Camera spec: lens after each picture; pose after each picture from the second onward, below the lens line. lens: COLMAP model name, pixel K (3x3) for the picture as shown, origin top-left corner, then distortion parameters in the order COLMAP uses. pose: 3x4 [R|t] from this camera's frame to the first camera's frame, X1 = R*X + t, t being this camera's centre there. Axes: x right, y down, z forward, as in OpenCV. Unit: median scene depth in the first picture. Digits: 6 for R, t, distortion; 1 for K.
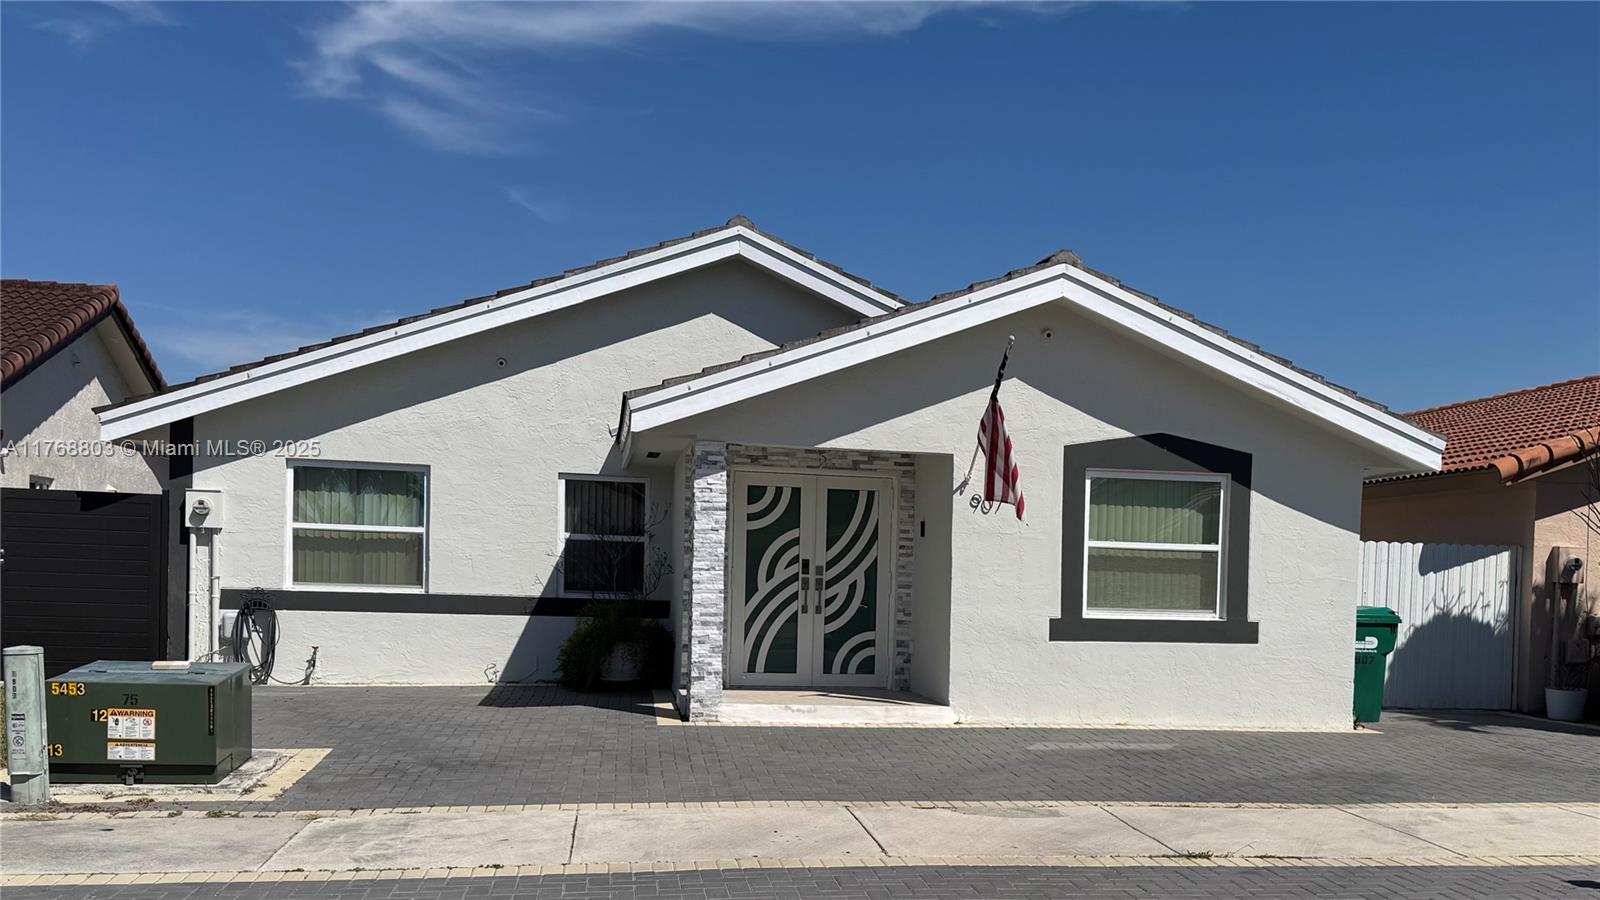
lens RADIAL K [[1138.0, 0, 810.8], [0, 1138.0, 439.9], [0, 0, 1]] dist [0.046363, -0.040784]
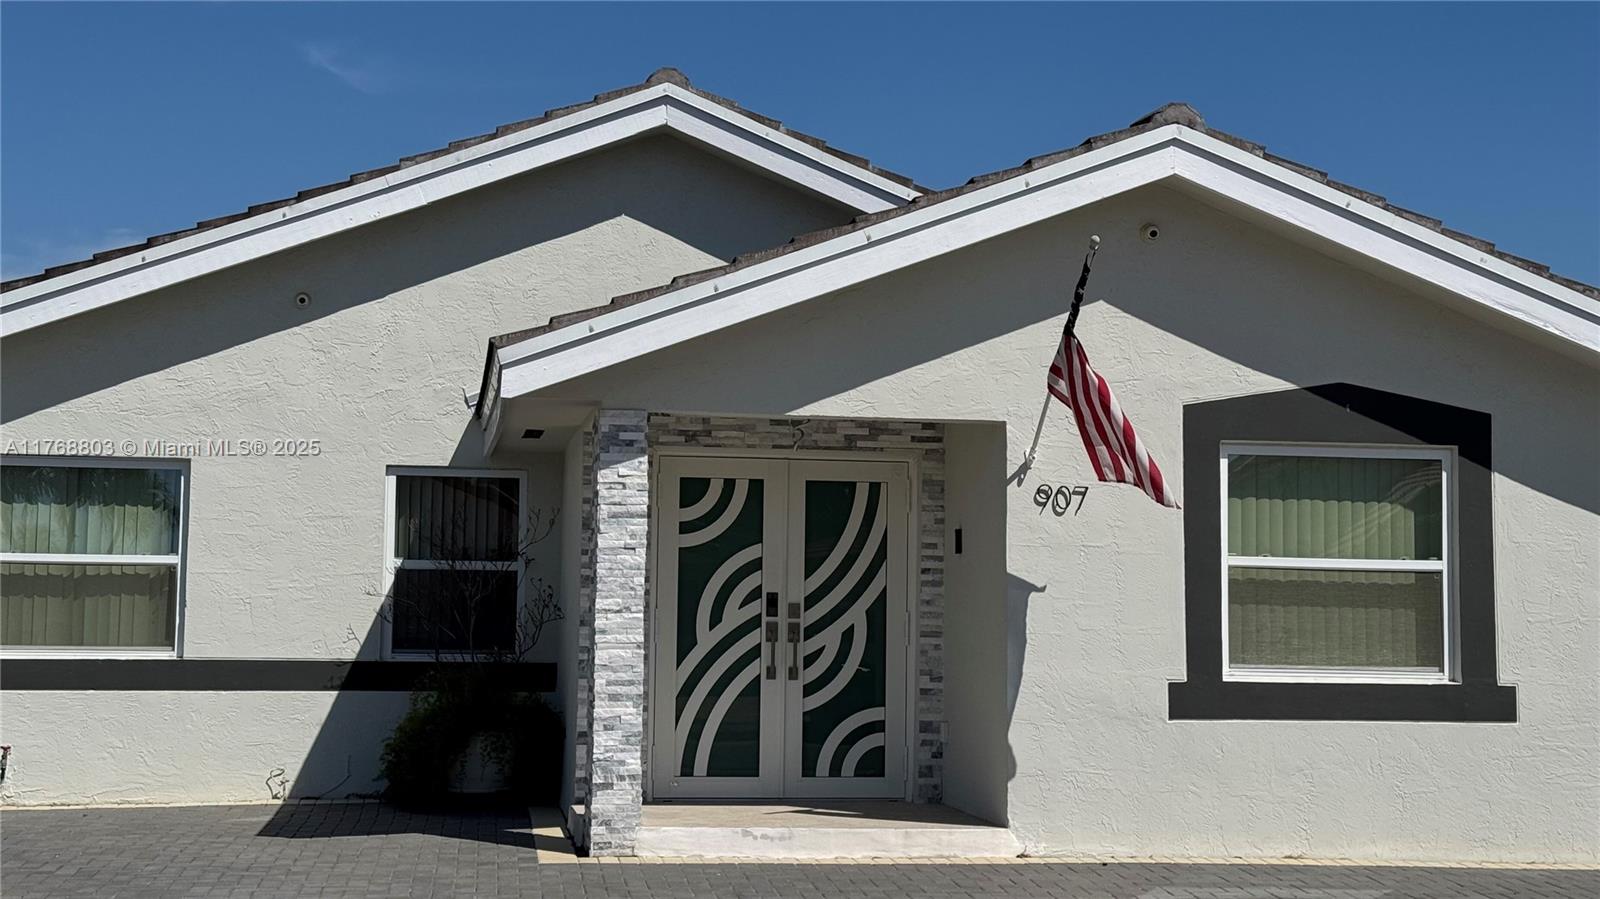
lens RADIAL K [[2486.7, 0, 792.7], [0, 2486.7, 451.2], [0, 0, 1]] dist [0.440268, 0.000000]
pose [[0.999702, -0.016115, 0.018349, -0.018654], [0.015241, 0.998786, 0.046845, -0.039800], [-0.019081, -0.046552, 0.998734, -0.394572]]
